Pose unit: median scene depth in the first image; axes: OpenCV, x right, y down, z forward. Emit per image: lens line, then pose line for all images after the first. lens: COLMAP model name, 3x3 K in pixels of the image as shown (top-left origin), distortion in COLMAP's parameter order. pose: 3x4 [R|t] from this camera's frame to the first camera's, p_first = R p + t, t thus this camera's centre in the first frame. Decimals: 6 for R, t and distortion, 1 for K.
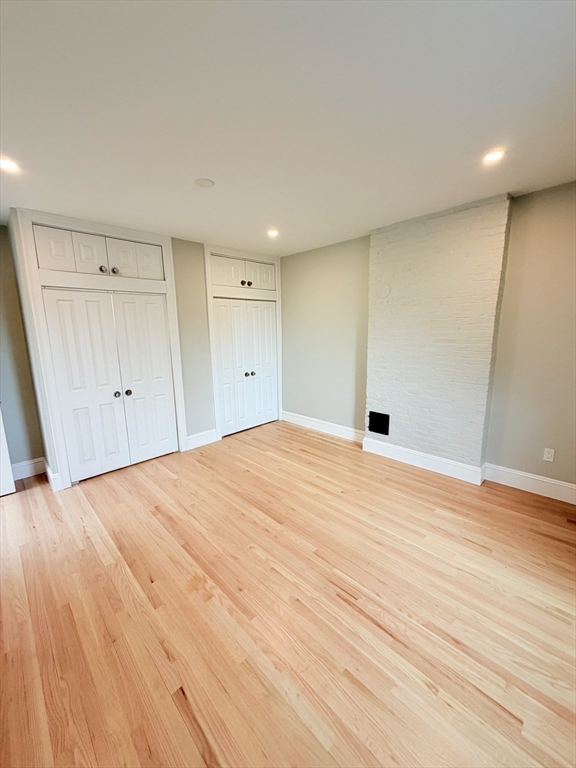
lens RADIAL K [[305.5, 0, 288.6], [0, 305.5, 383.8], [0, 0, 1]] dist [0.000206, 0.000915]
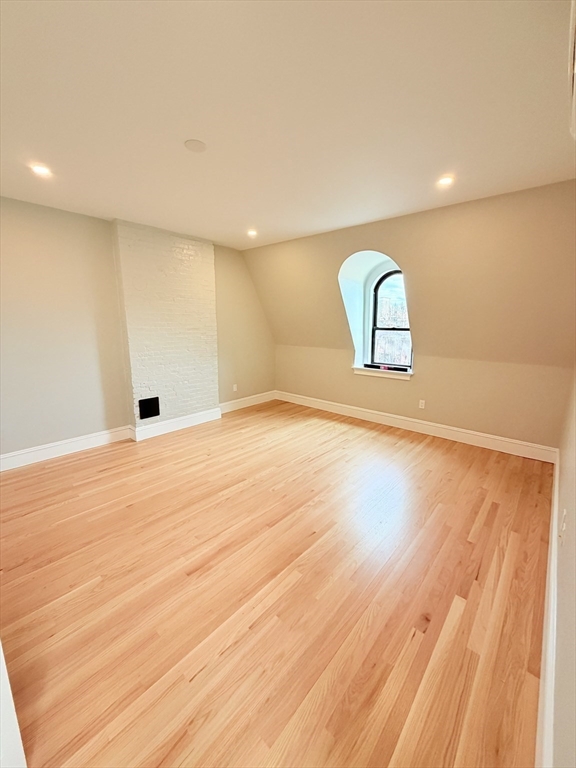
lens RADIAL K [[305.5, 0, 290.4], [0, 305.5, 384.2], [0, 0, 1]] dist [0.000206, 0.000915]
pose [[-0.079034, -0.178657, 0.980732, -0.954272], [0.172996, 0.966424, 0.189992, -0.085321], [-0.981746, 0.184679, -0.045474, 0.671466]]
